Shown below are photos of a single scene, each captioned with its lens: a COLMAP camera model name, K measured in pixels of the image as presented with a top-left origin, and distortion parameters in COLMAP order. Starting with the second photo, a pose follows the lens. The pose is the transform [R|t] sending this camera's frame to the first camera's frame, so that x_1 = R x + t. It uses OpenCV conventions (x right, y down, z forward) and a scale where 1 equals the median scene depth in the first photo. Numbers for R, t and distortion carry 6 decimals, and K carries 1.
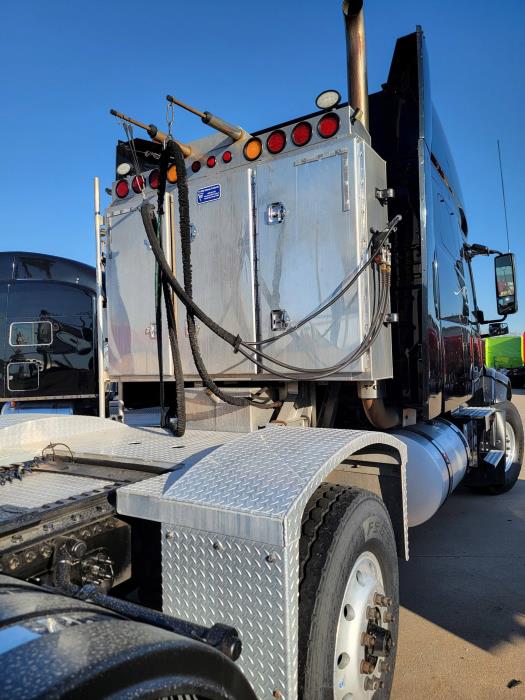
lens RADIAL K [[505.2, 0, 262.5], [0, 505.2, 350.0], [0, 0, 1]] dist [0.063362, 0.001816]
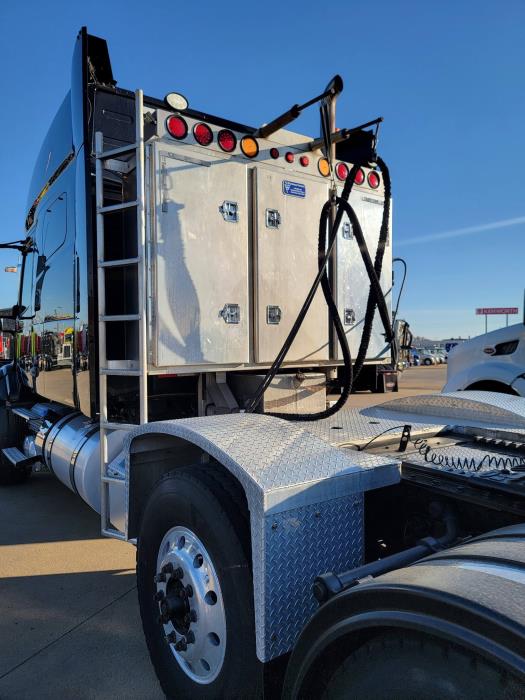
lens RADIAL K [[473.7, 0, 262.5], [0, 473.7, 350.0], [0, 0, 1]] dist [0.051589, -0.000928]
pose [[0.394377, 0.026489, 0.918567, -1.069648], [-0.025818, 0.999509, -0.017739, 0.045886], [-0.918586, -0.016720, 0.394867, 0.697480]]
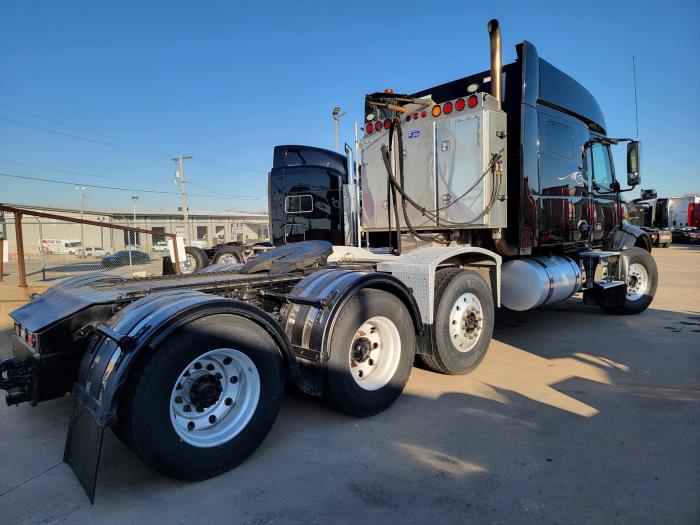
lens RADIAL K [[473.7, 0, 350.0], [0, 473.7, 262.5], [0, 0, 1]] dist [0.051589, -0.000928]
pose [[0.962943, 0.016884, -0.269175, 0.164916], [0.010764, 0.994838, 0.100905, -0.002600], [0.269489, -0.100063, 0.957791, -0.906338]]
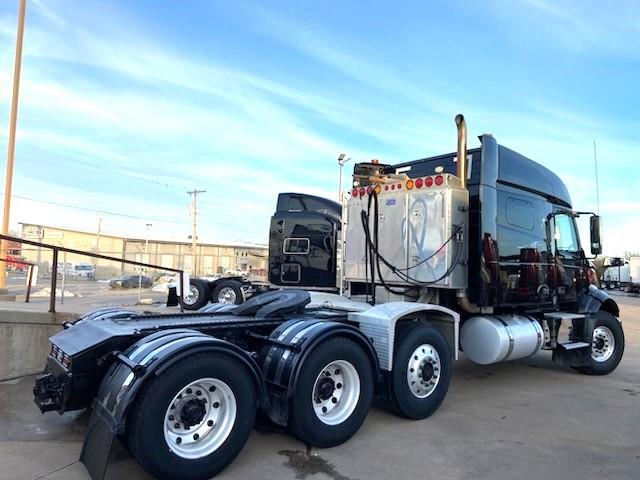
lens RADIAL K [[461.9, 0, 320.0], [0, 461.9, 240.0], [0, 0, 1]] dist [0.063362, 0.001816]
pose [[0.942367, 0.036116, -0.332626, 0.305449], [-0.047225, 0.998562, -0.025373, -0.069658], [0.331232, 0.039619, 0.942717, -1.108080]]
